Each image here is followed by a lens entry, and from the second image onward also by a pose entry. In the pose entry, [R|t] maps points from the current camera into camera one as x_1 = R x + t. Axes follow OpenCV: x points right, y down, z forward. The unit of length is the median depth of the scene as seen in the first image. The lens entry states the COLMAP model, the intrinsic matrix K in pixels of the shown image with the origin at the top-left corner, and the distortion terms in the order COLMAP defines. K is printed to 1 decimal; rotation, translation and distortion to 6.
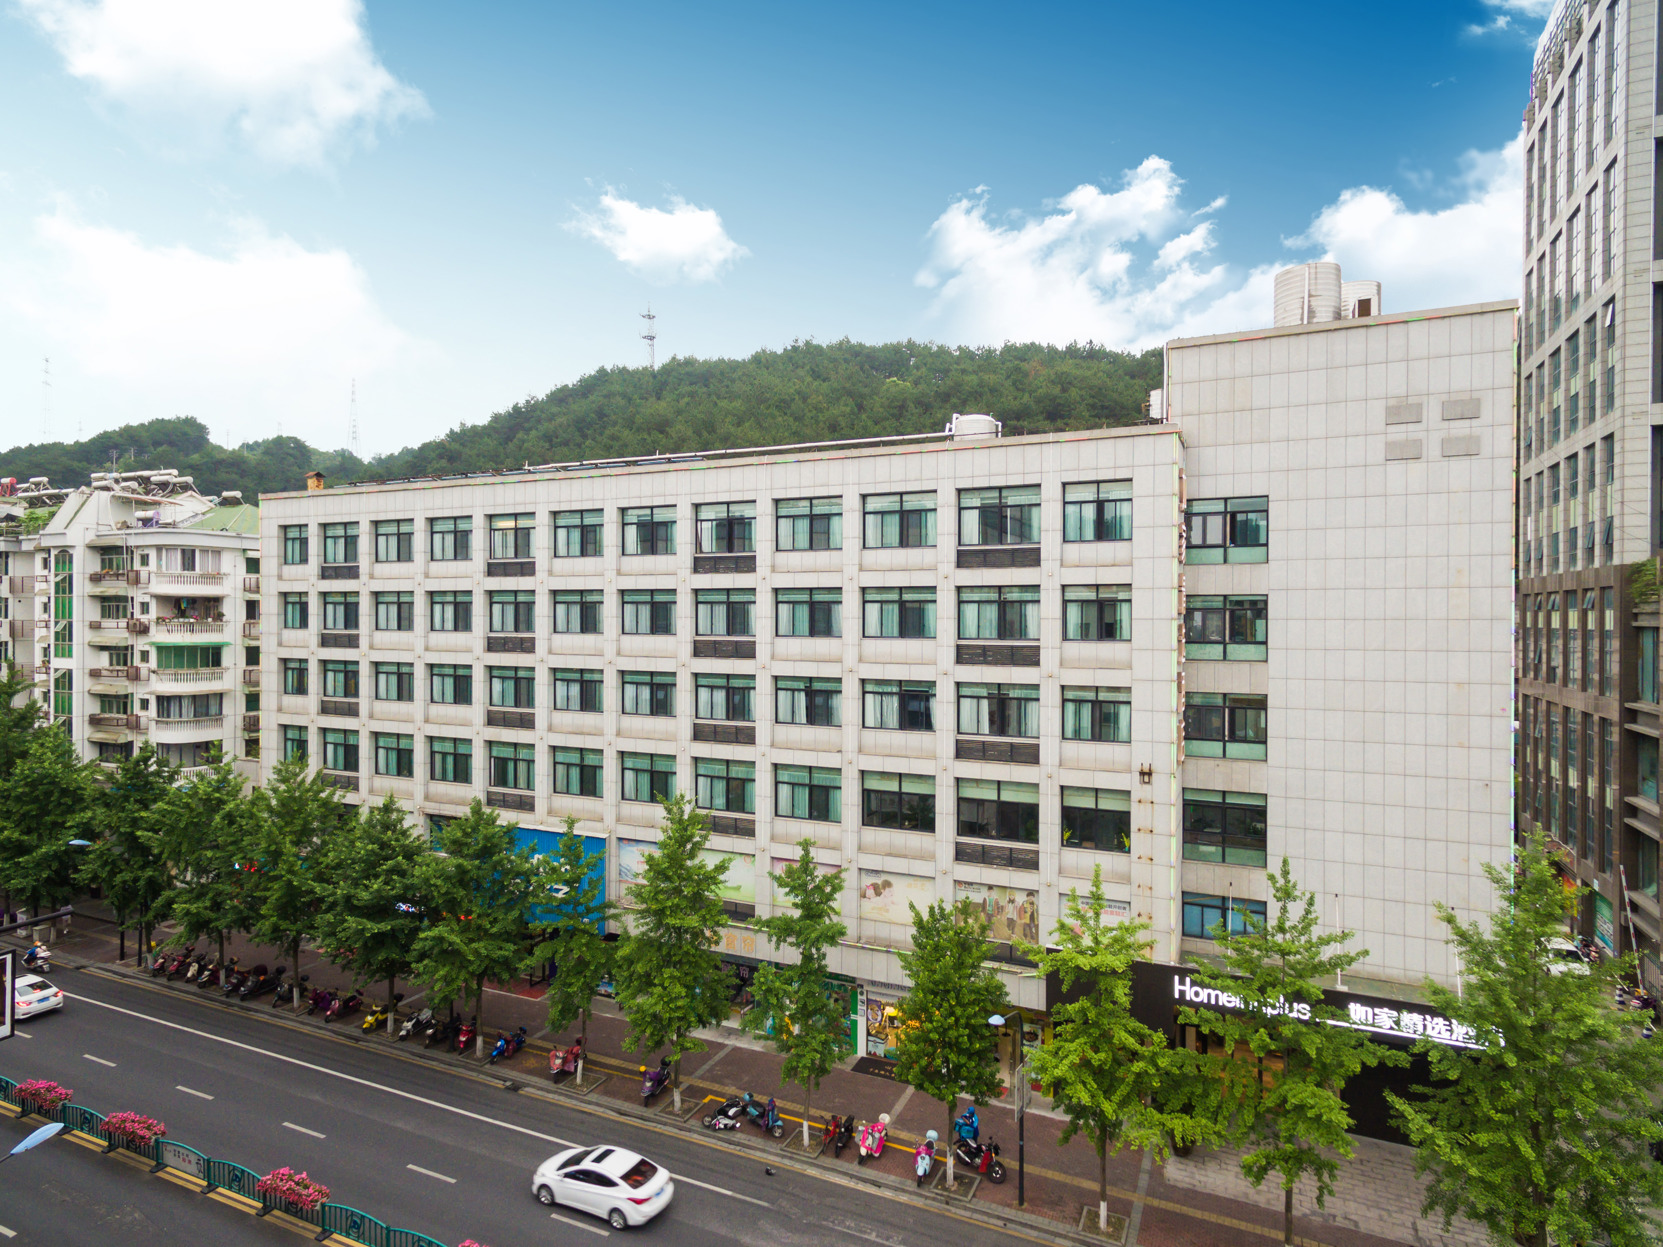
lens RADIAL K [[923.1, 0, 834.8], [0, 923.1, 617.5], [0, 0, 1]] dist [0.013953, 0.000676]
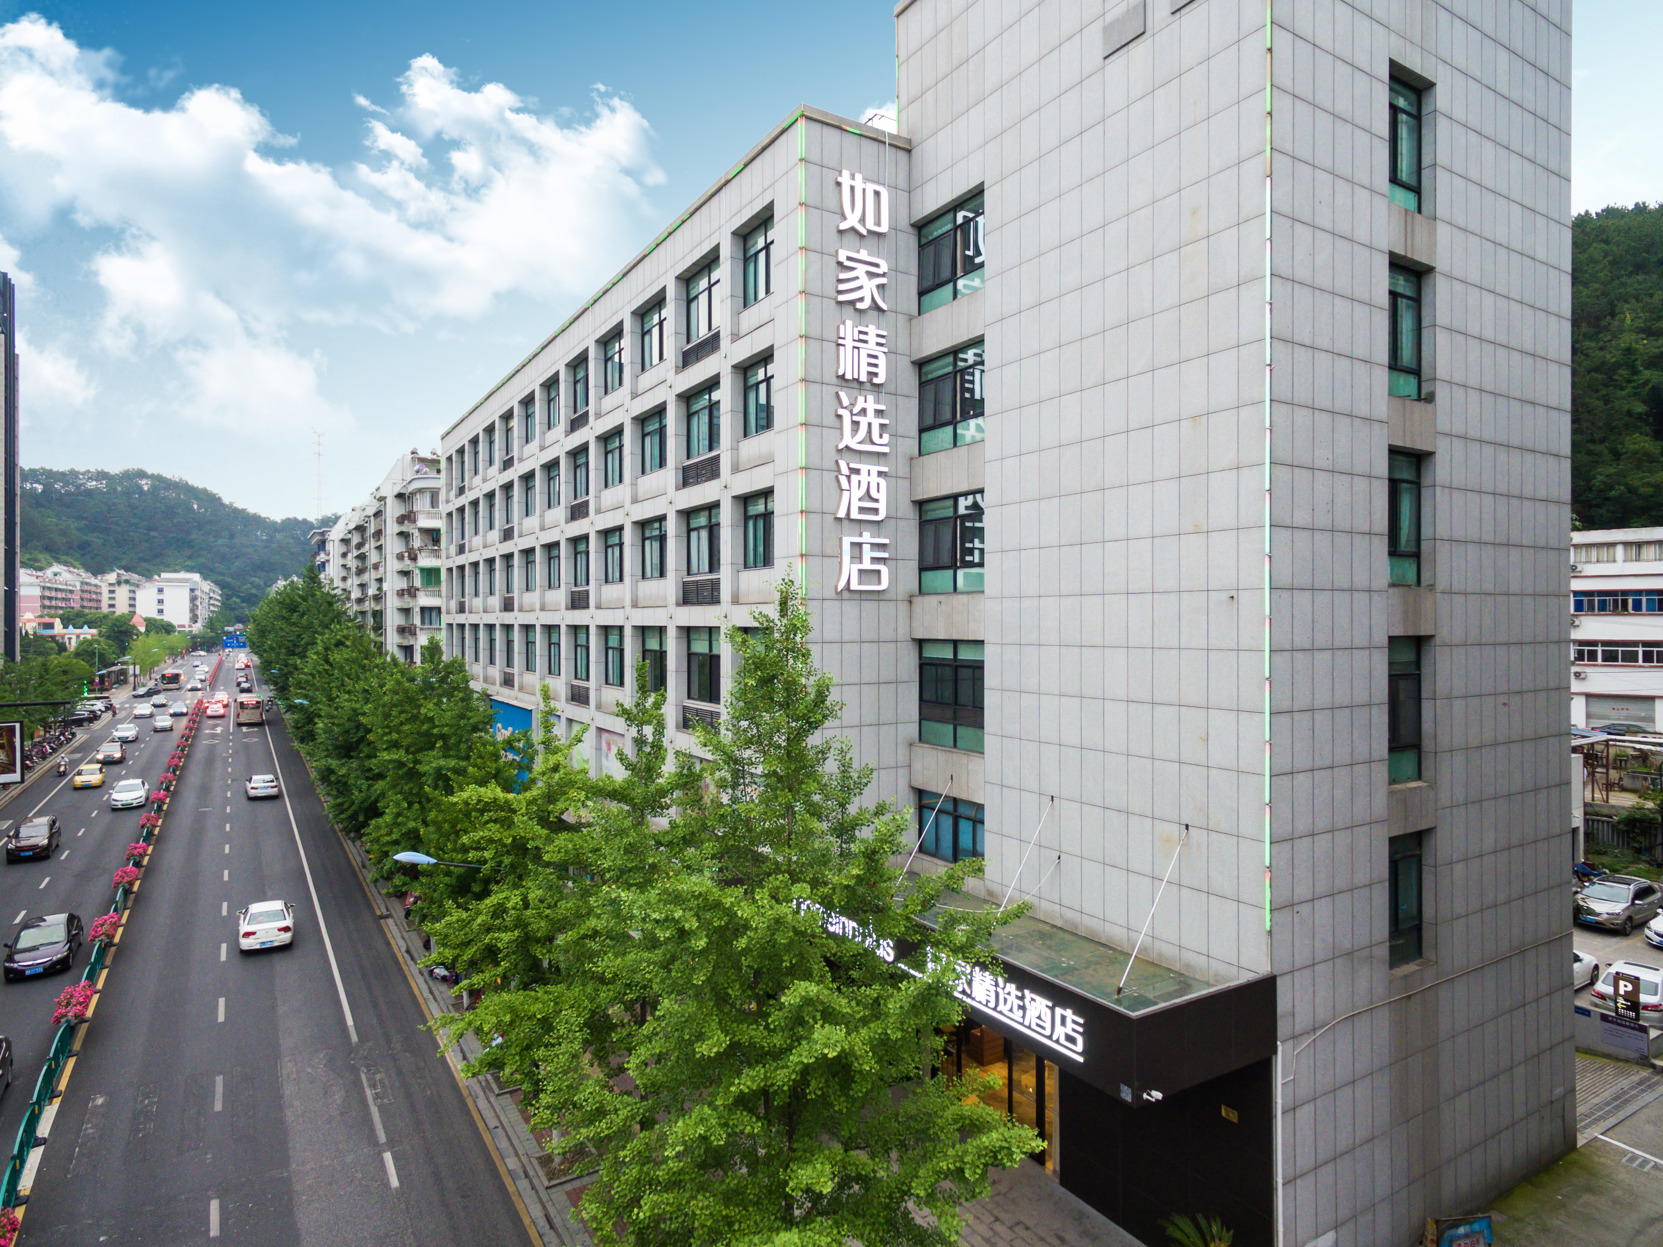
lens RADIAL K [[937.7, 0, 834.2], [0, 937.7, 618.9], [0, 0, 1]] dist [0.012709, 0.000062]
pose [[0.834477, -0.010095, -0.550950, 0.687369], [0.012109, 0.999927, 0.000018, 0.160973], [0.550910, -0.006687, 0.834538, 0.361887]]
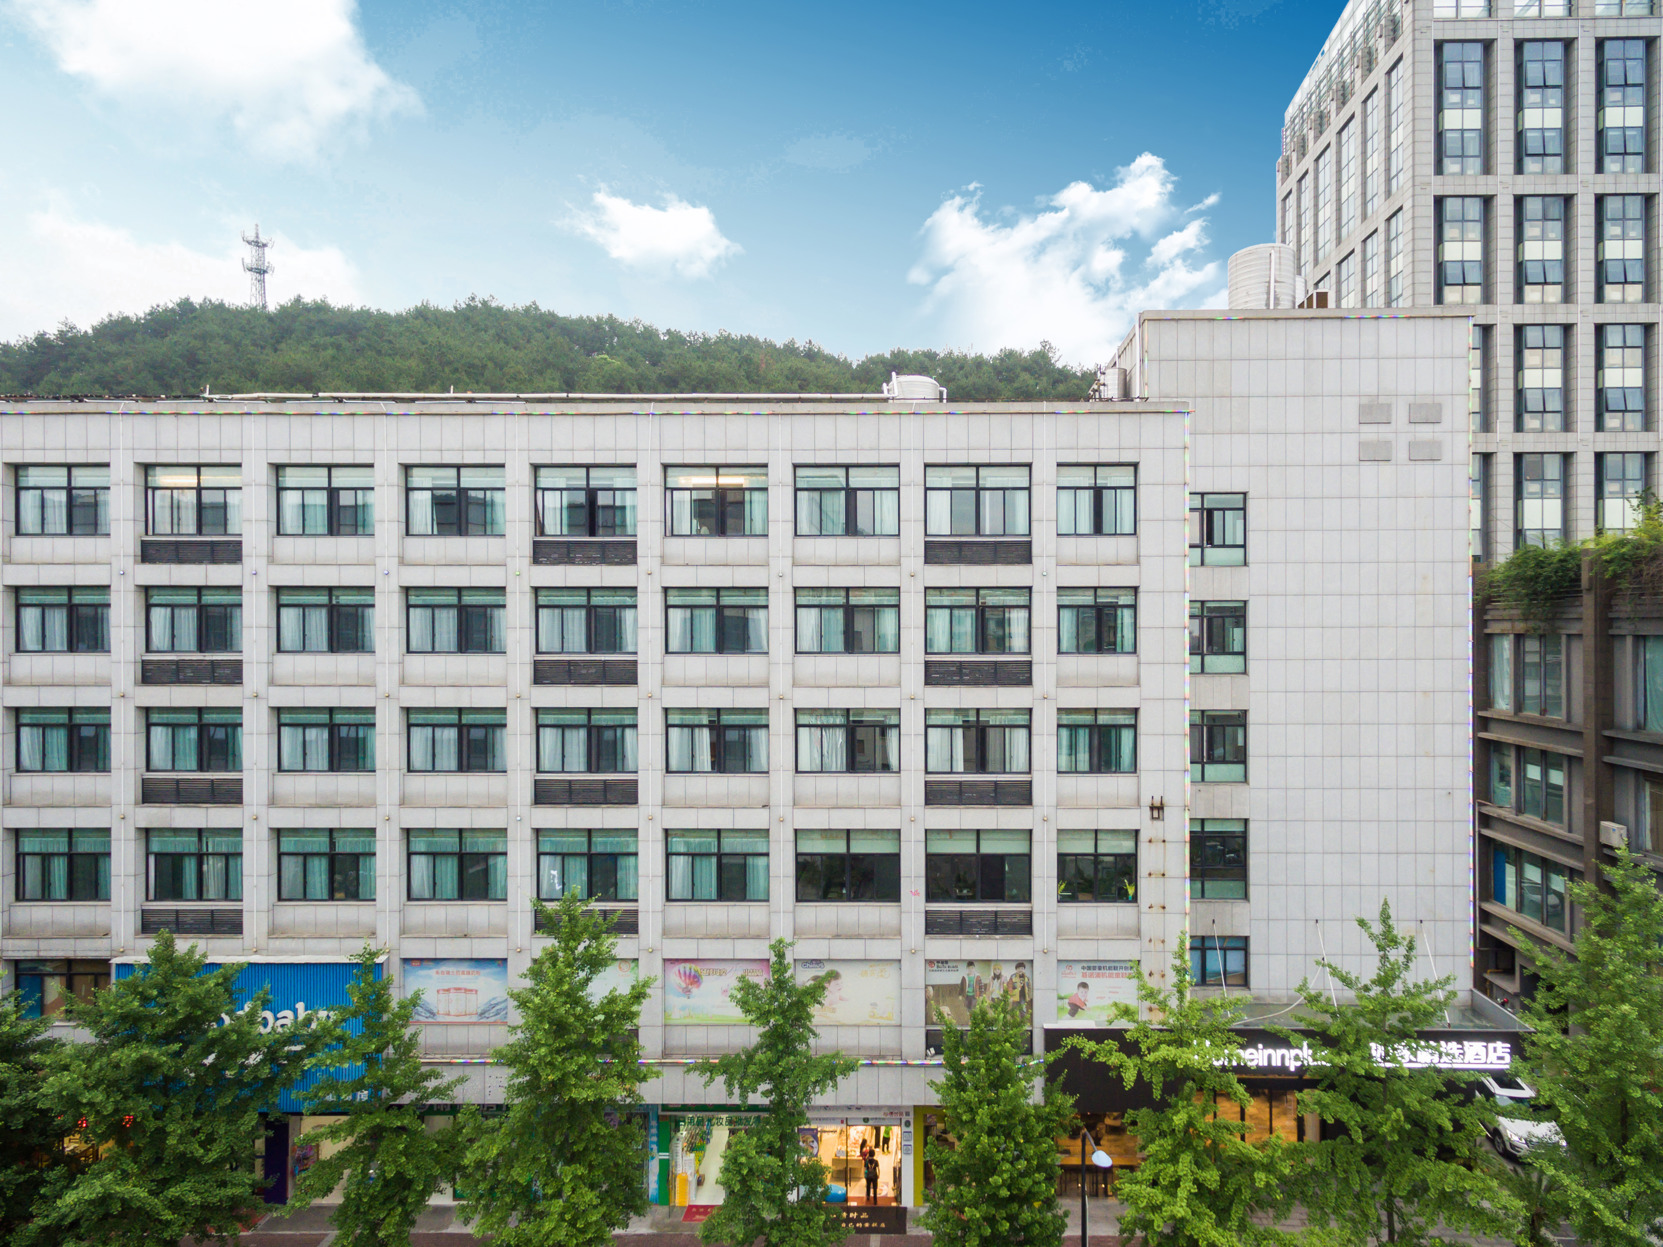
lens RADIAL K [[954.4, 0, 906.3], [0, 954.4, 628.1], [0, 0, 1]] dist [0.012627, 0.001541]
pose [[0.914860, -0.004216, 0.403750, -0.206805], [0.003583, 0.999991, 0.002324, -0.000654], [-0.403756, -0.000680, 0.914866, 0.252497]]
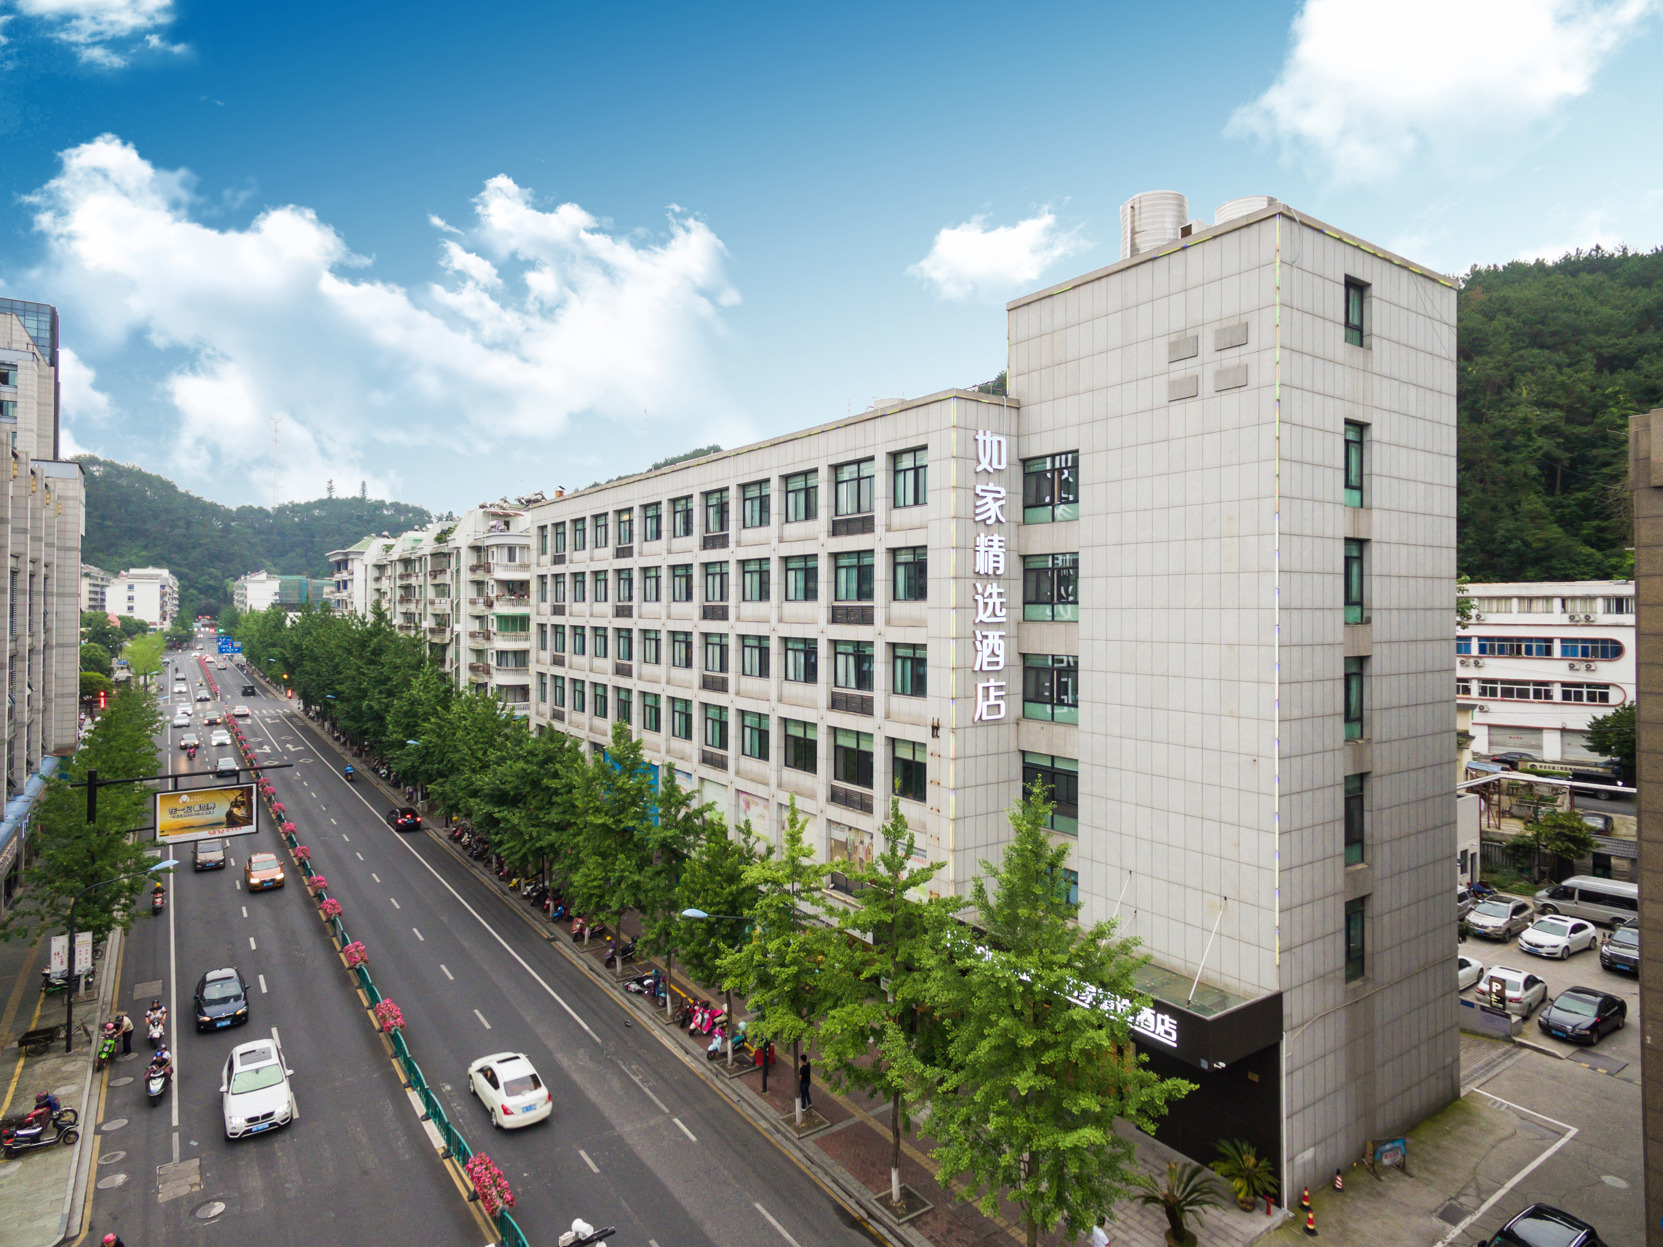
lens RADIAL K [[930.1, 0, 851.9], [0, 930.1, 592.0], [0, 0, 1]] dist [0.012227, -0.000075]
pose [[0.869260, -0.009392, -0.494266, 0.687225], [0.000747, 0.999843, -0.017686, 0.031259], [0.494355, 0.015004, 0.869131, 0.039133]]
